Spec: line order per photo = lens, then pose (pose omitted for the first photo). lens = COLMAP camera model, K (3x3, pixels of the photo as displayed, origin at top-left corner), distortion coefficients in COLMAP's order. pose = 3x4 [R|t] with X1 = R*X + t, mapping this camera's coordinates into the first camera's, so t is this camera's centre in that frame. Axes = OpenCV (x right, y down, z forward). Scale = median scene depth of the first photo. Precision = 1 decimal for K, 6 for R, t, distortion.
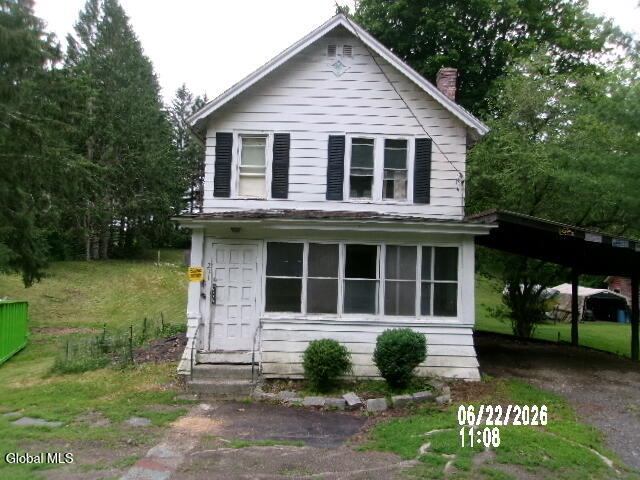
lens RADIAL K [[514.1, 0, 320.0], [0, 514.1, 240.0], [0, 0, 1]] dist [0.005493, 0.003409]
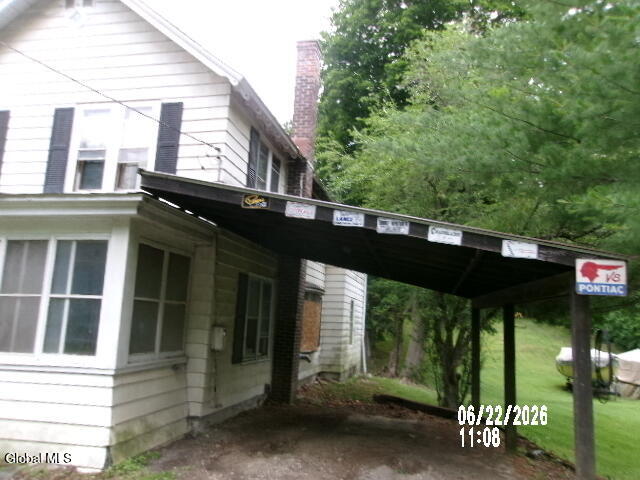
lens RADIAL K [[509.6, 0, 317.4], [0, 509.6, 244.1], [0, 0, 1]] dist [0.031841, 0.006379]
pose [[0.959591, -0.031381, -0.279642, 0.678577], [-0.001607, 0.993135, -0.116964, 0.089804], [0.281392, 0.112687, 0.952953, 0.491843]]
